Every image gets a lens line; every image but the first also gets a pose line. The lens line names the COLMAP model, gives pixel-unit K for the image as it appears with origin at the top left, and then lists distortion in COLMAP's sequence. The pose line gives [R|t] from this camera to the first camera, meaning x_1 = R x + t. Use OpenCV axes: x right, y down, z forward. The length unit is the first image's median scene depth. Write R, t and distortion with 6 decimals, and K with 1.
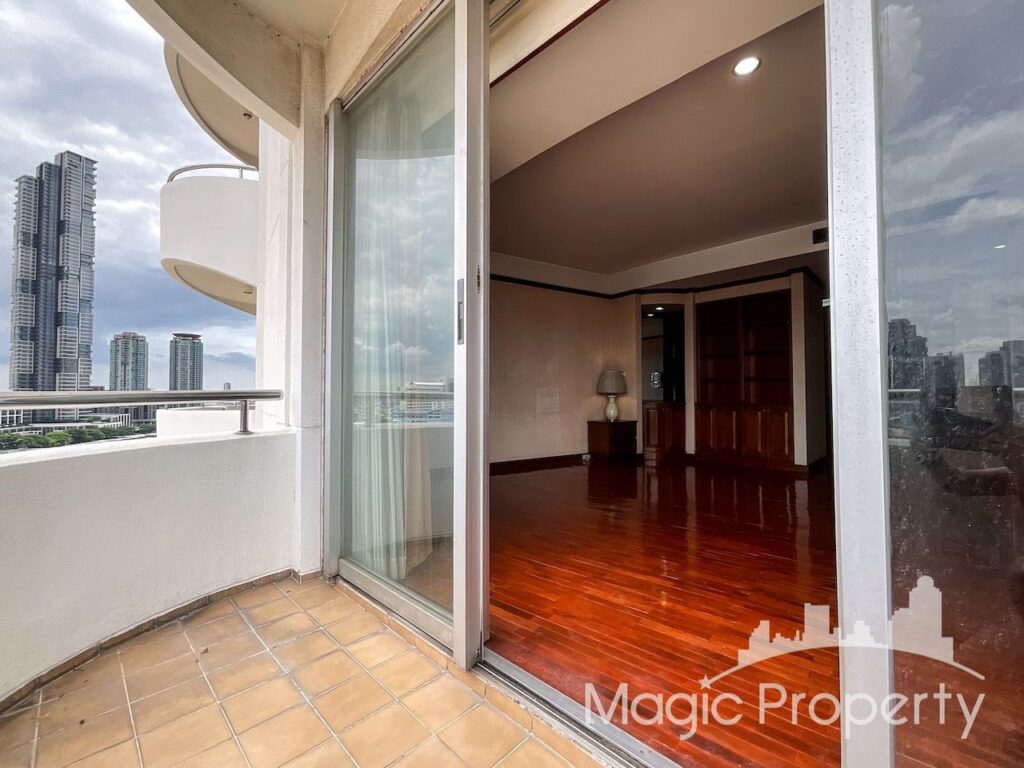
lens RADIAL K [[430.1, 0, 512.0], [0, 430.1, 384.0], [0, 0, 1]] dist [-0.000436, -0.000352]
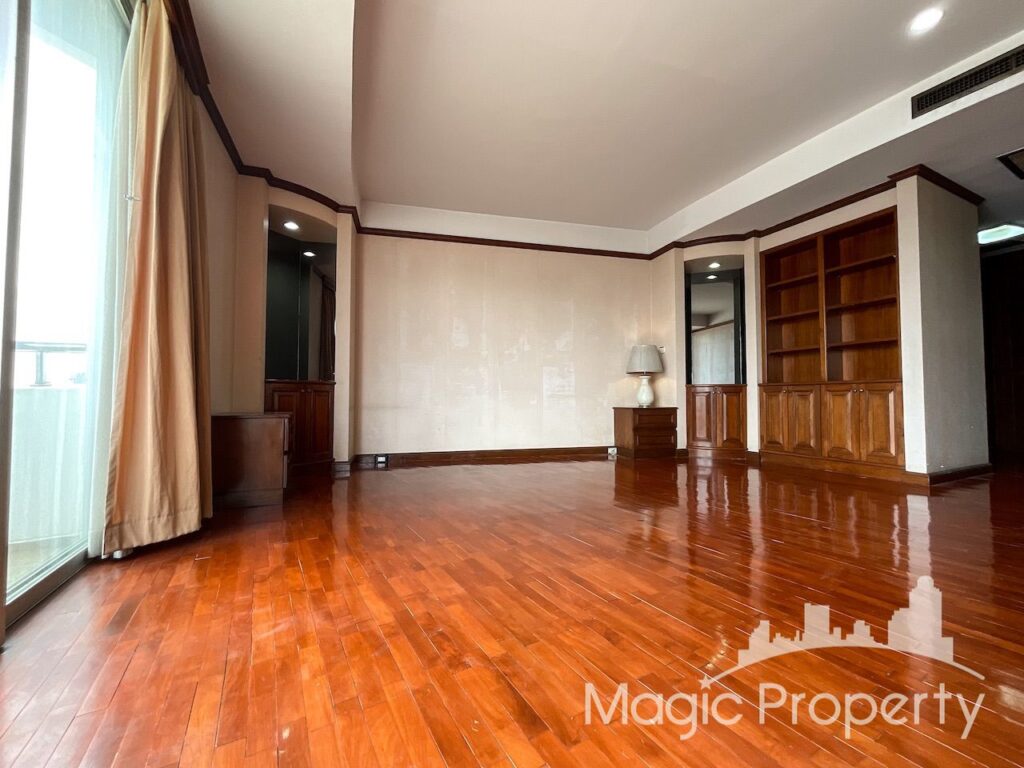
lens RADIAL K [[418.2, 0, 512.0], [0, 418.2, 384.0], [0, 0, 1]] dist [0.000719, 0.000899]
pose [[0.947150, -0.009411, -0.320652, 0.258068], [0.006670, 0.999931, -0.009647, 0.049265], [0.320720, 0.006999, 0.947148, 0.176872]]
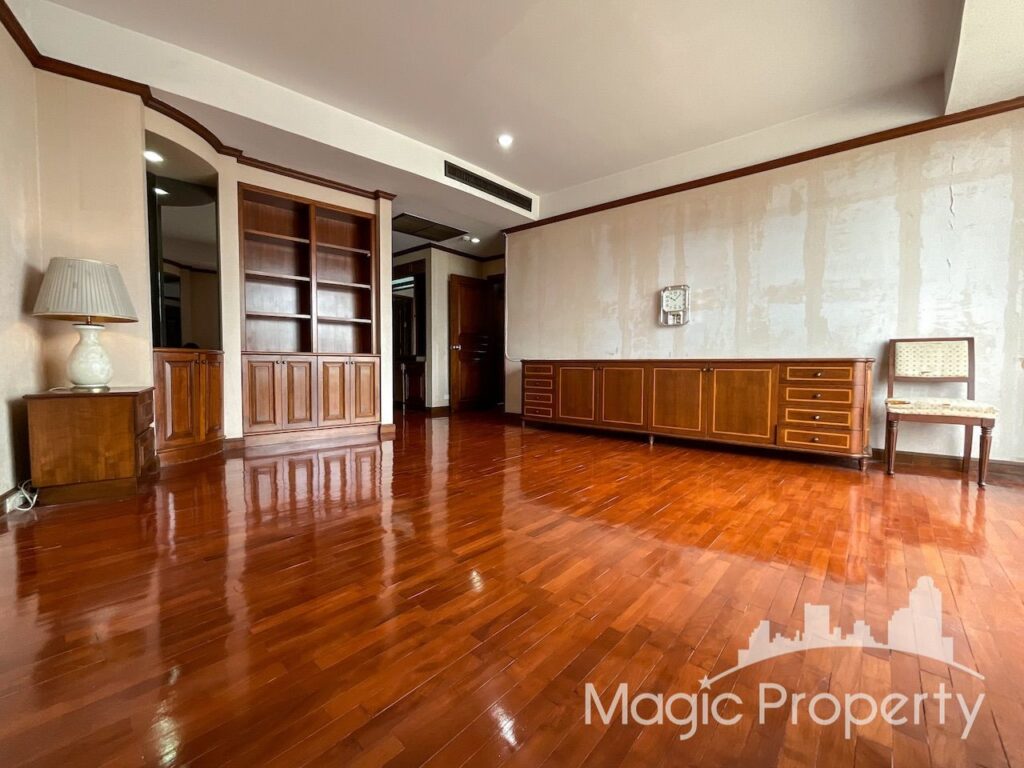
lens RADIAL K [[418.2, 0, 512.0], [0, 418.2, 384.0], [0, 0, 1]] dist [0.000719, 0.000899]
pose [[0.017324, -0.044699, 0.998850, -0.150472], [-0.029859, 0.998531, 0.045203, 0.052291], [-0.999404, -0.030608, 0.015964, 0.633038]]
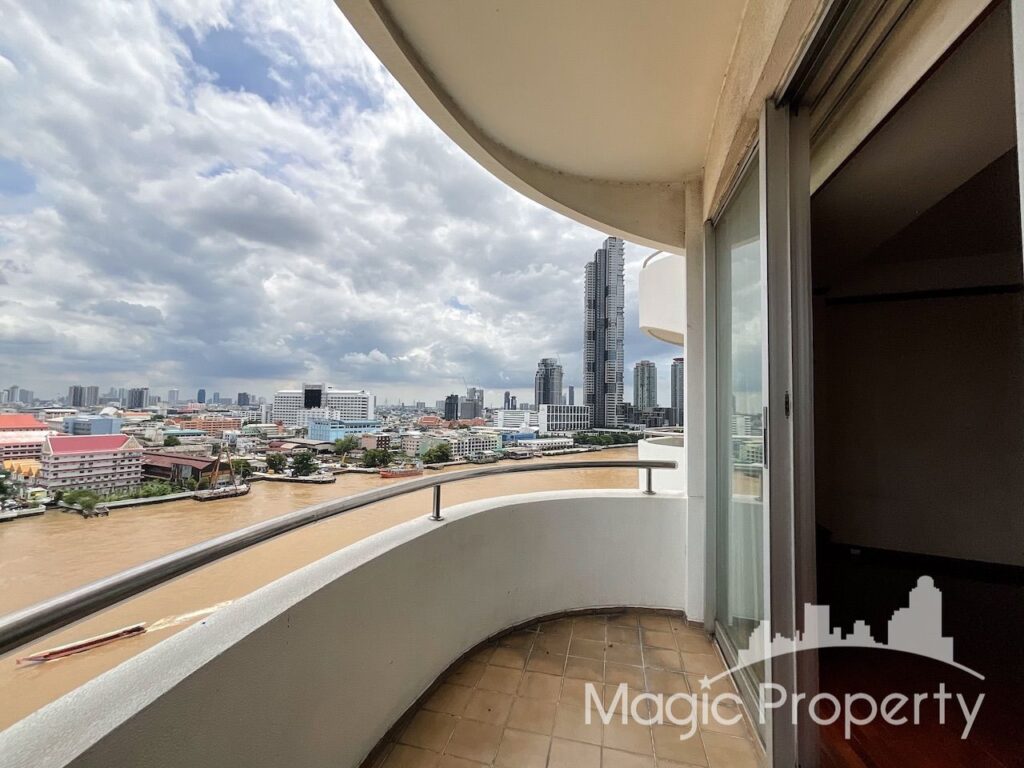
lens RADIAL K [[430.1, 0, 512.0], [0, 430.1, 384.0], [0, 0, 1]] dist [-0.000436, -0.000352]
pose [[0.514842, -0.033690, -0.856623, 0.121252], [0.001755, 0.999267, -0.038245, -0.066758], [0.857283, 0.018187, 0.514524, -0.022427]]
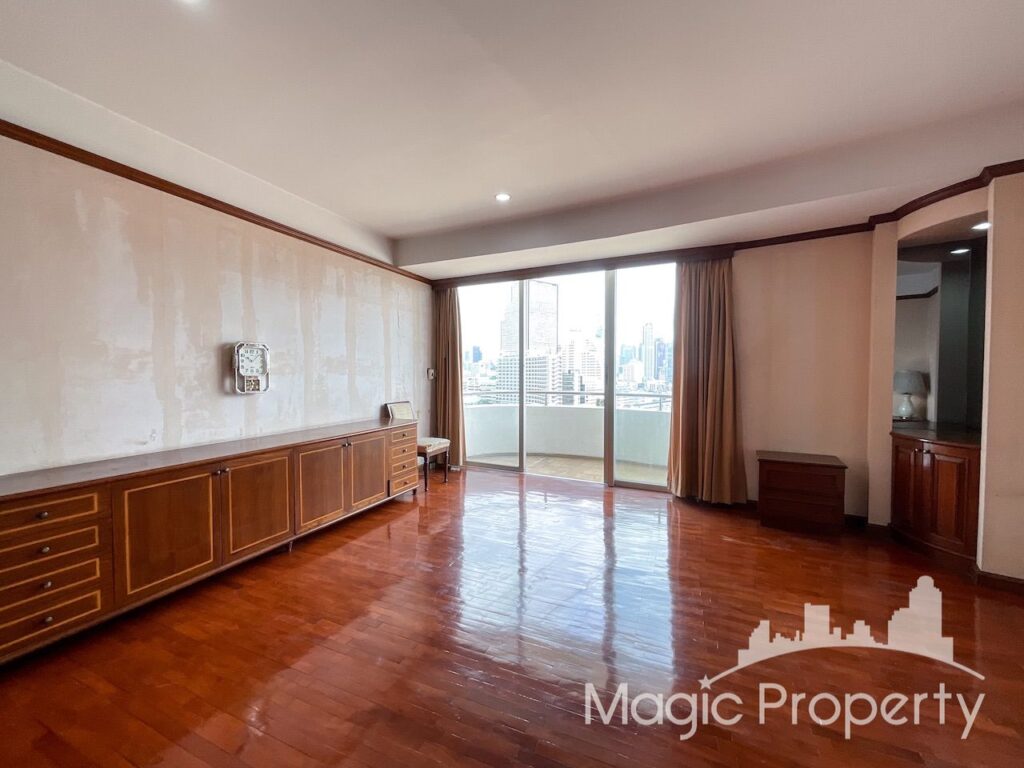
lens RADIAL K [[418.2, 0, 512.0], [0, 418.2, 384.0], [0, 0, 1]] dist [0.000719, 0.000899]
pose [[-0.960370, 0.008451, -0.278600, 0.373699], [0.006965, 0.999956, 0.006323, -0.033231], [0.278641, 0.004132, -0.960387, 0.977811]]
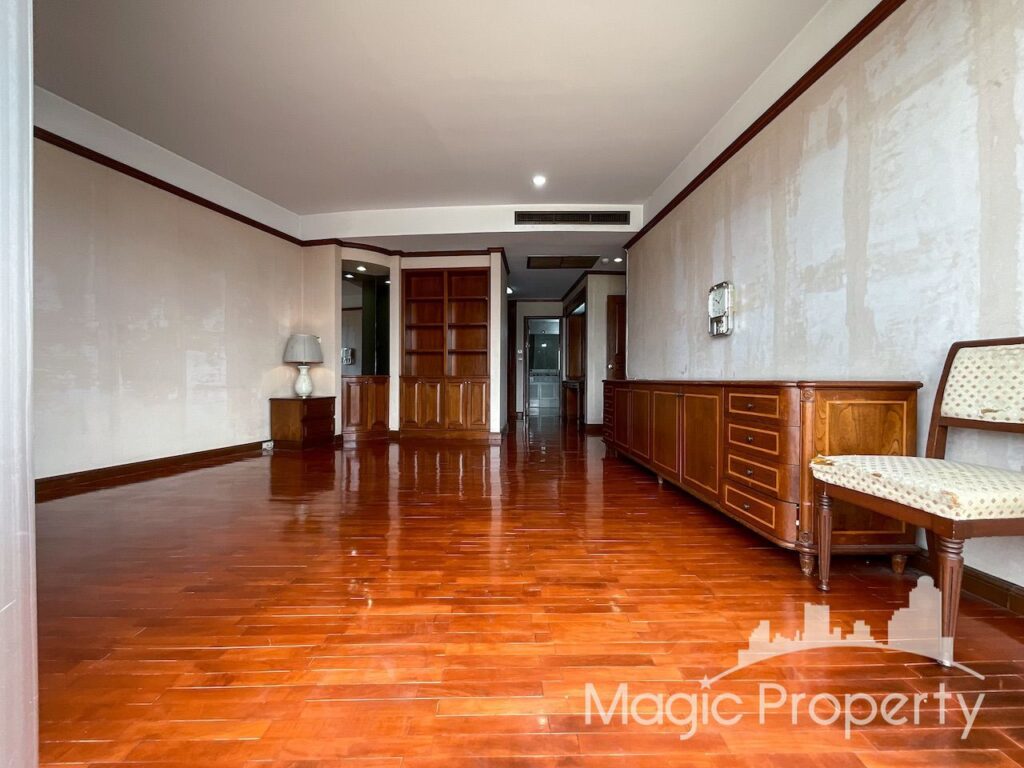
lens RADIAL K [[421.3, 0, 512.0], [0, 421.3, 384.0], [0, 0, 1]] dist [0.000565, 0.000083]
pose [[0.748043, -0.002783, 0.663645, 0.000395], [-0.021854, 0.999346, 0.028824, 0.030604], [-0.663291, -0.036065, 0.747492, 0.157976]]
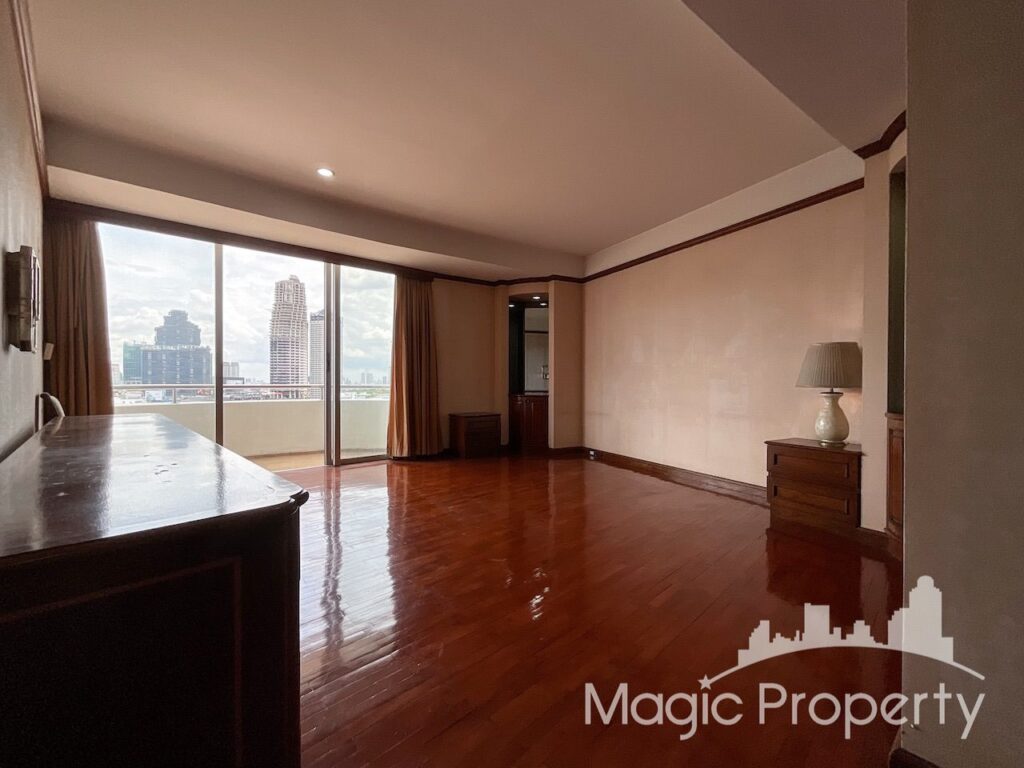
lens RADIAL K [[411.7, 0, 512.0], [0, 411.7, 384.0], [0, 0, 1]] dist [0.000055, 0.000180]
pose [[-0.094044, 0.008597, -0.995531, 0.762426], [0.026693, 0.999625, 0.006111, 0.003507], [0.995210, -0.025999, -0.094239, 0.704517]]
